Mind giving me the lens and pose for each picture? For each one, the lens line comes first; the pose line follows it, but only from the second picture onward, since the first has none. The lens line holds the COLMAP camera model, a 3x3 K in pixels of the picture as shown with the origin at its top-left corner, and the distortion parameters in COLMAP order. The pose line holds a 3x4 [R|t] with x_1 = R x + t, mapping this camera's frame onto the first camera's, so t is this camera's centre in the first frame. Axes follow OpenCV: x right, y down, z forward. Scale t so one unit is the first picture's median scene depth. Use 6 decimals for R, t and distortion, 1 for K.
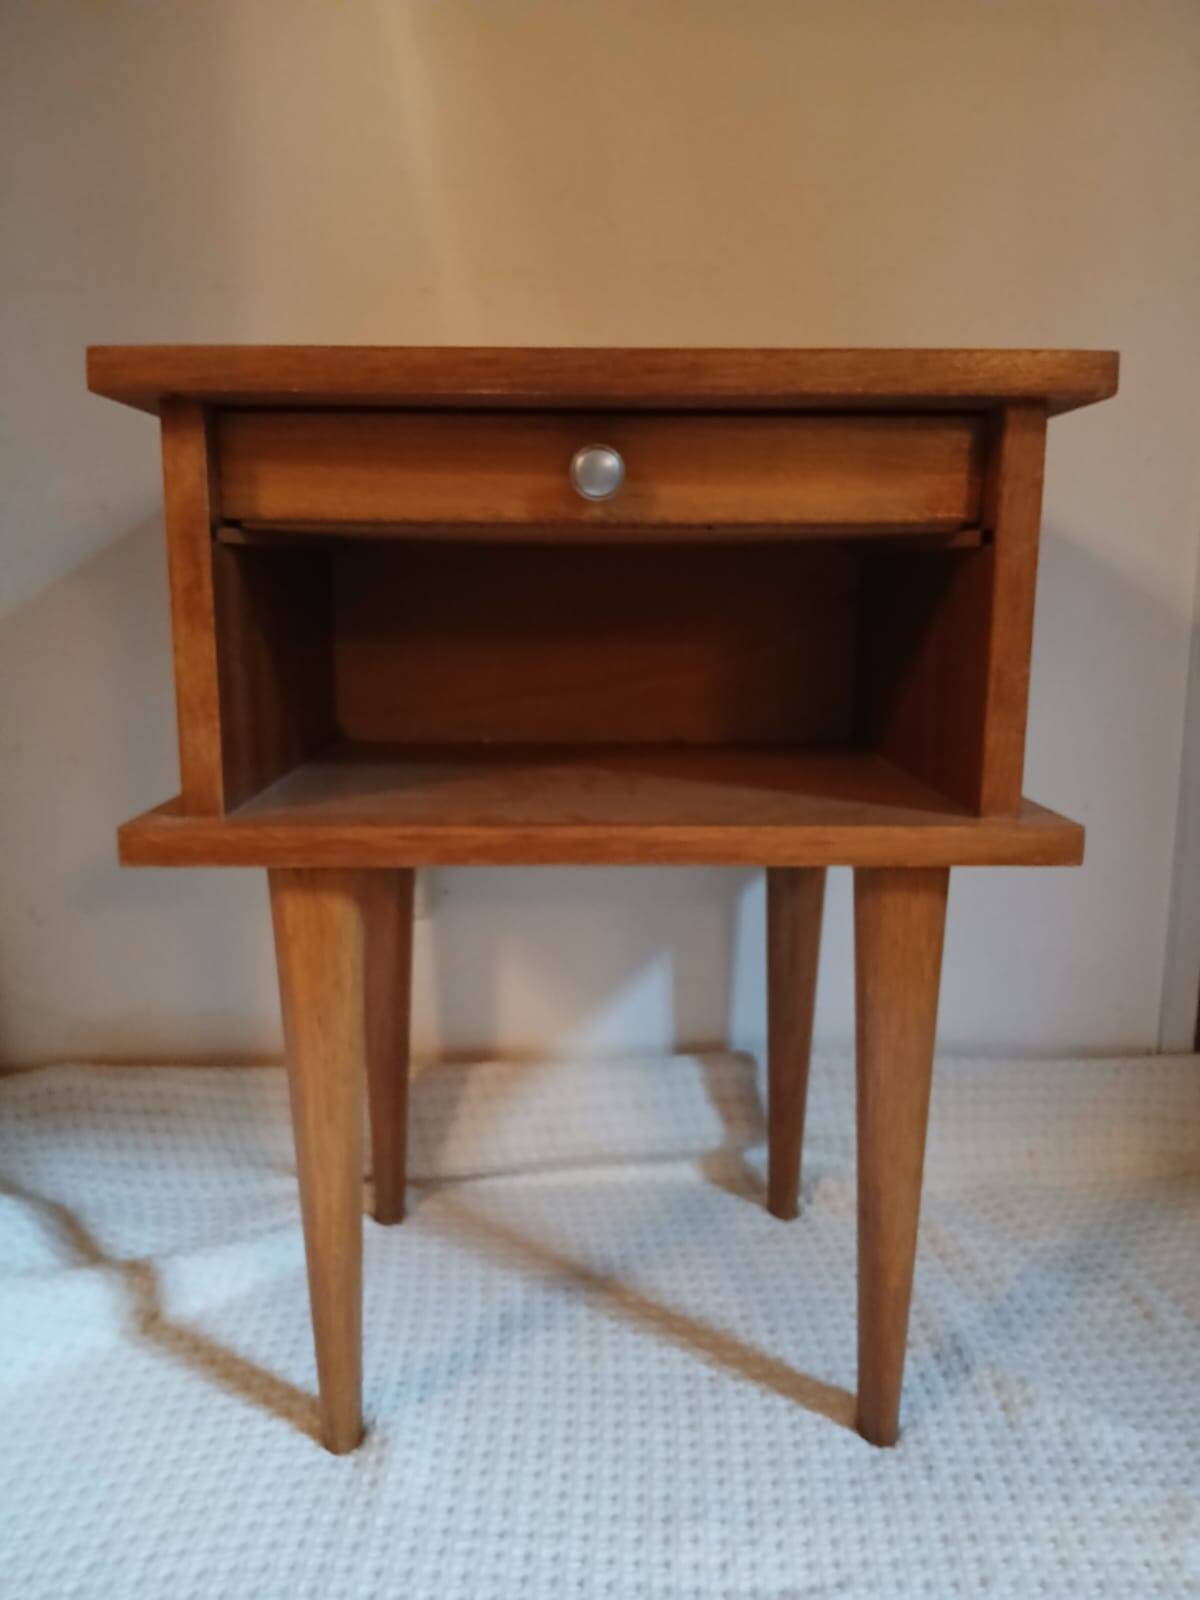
lens RADIAL K [[1252.3, 0, 607.8], [0, 1252.3, 803.2], [0, 0, 1]] dist [0.025832, -0.094295]
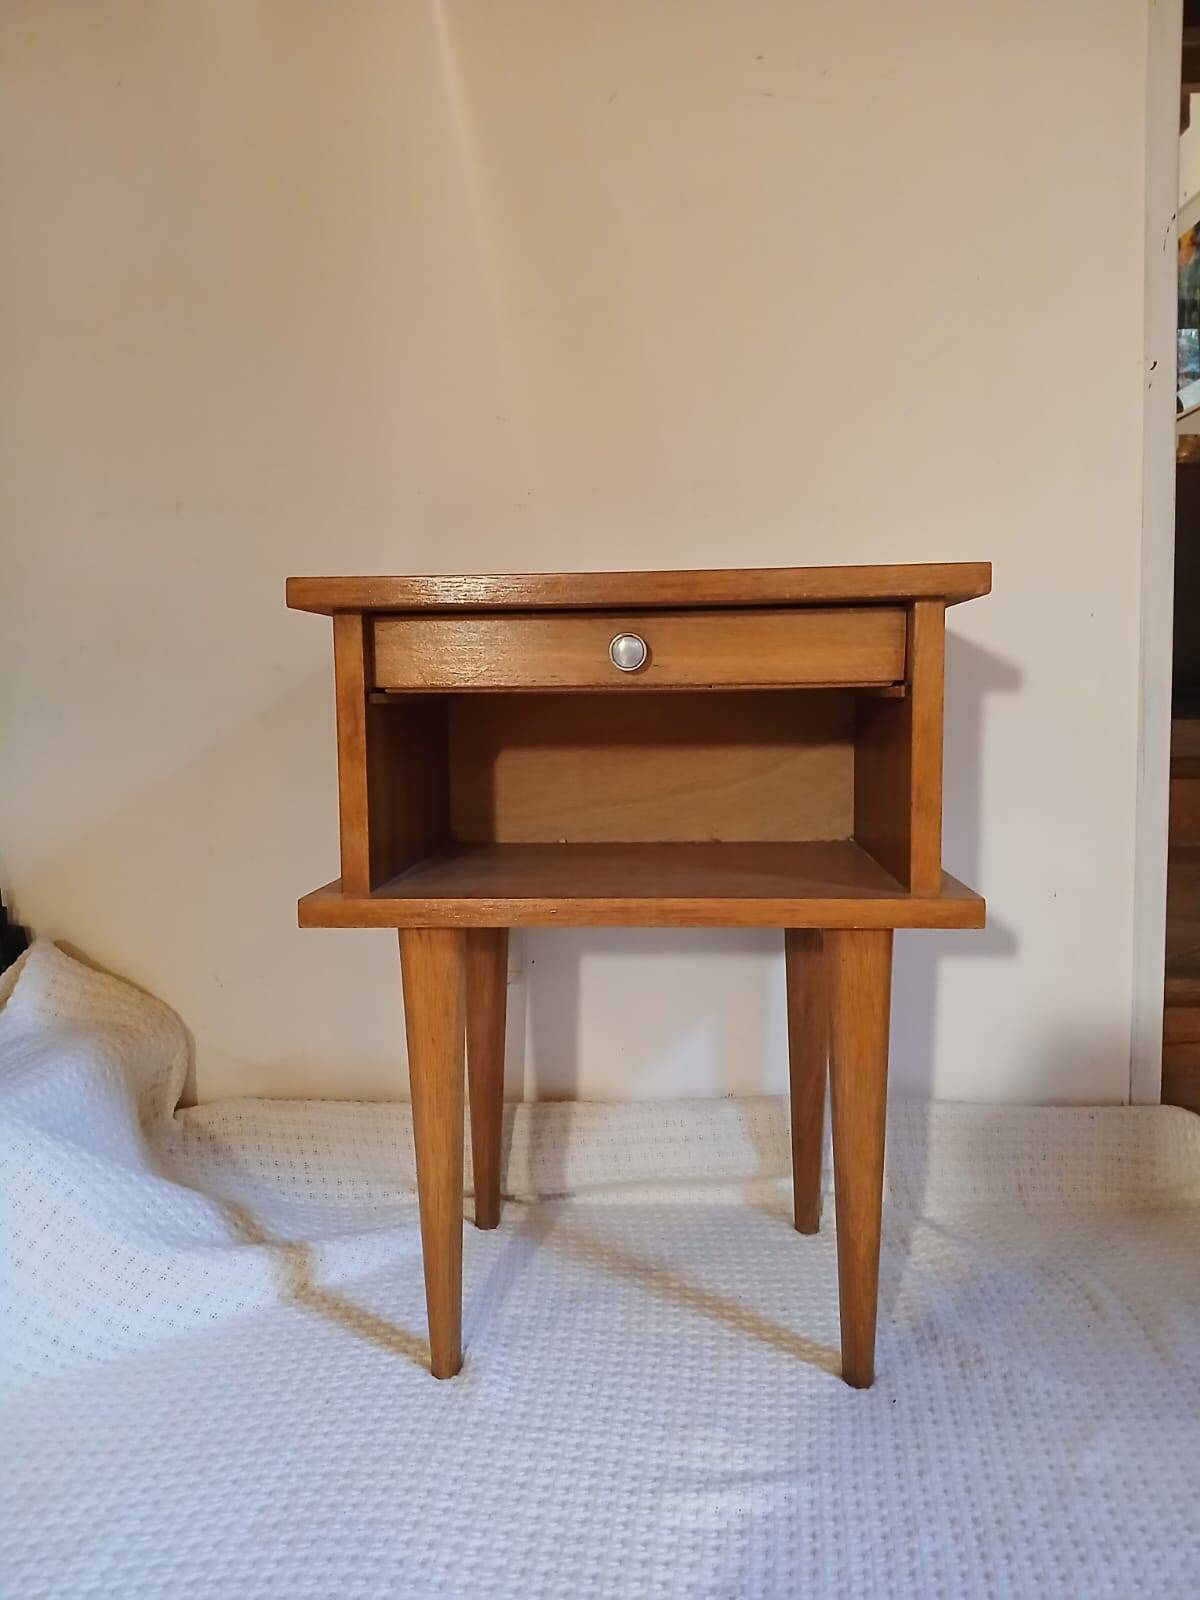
lens RADIAL K [[1252.3, 0, 605.8], [0, 1252.3, 788.3], [0, 0, 1]] dist [0.025832, -0.094295]
pose [[0.995651, -0.008641, -0.092763, 0.086461], [-0.000661, 0.995010, -0.099775, 0.031487], [0.093162, 0.099402, 0.990677, -0.364206]]
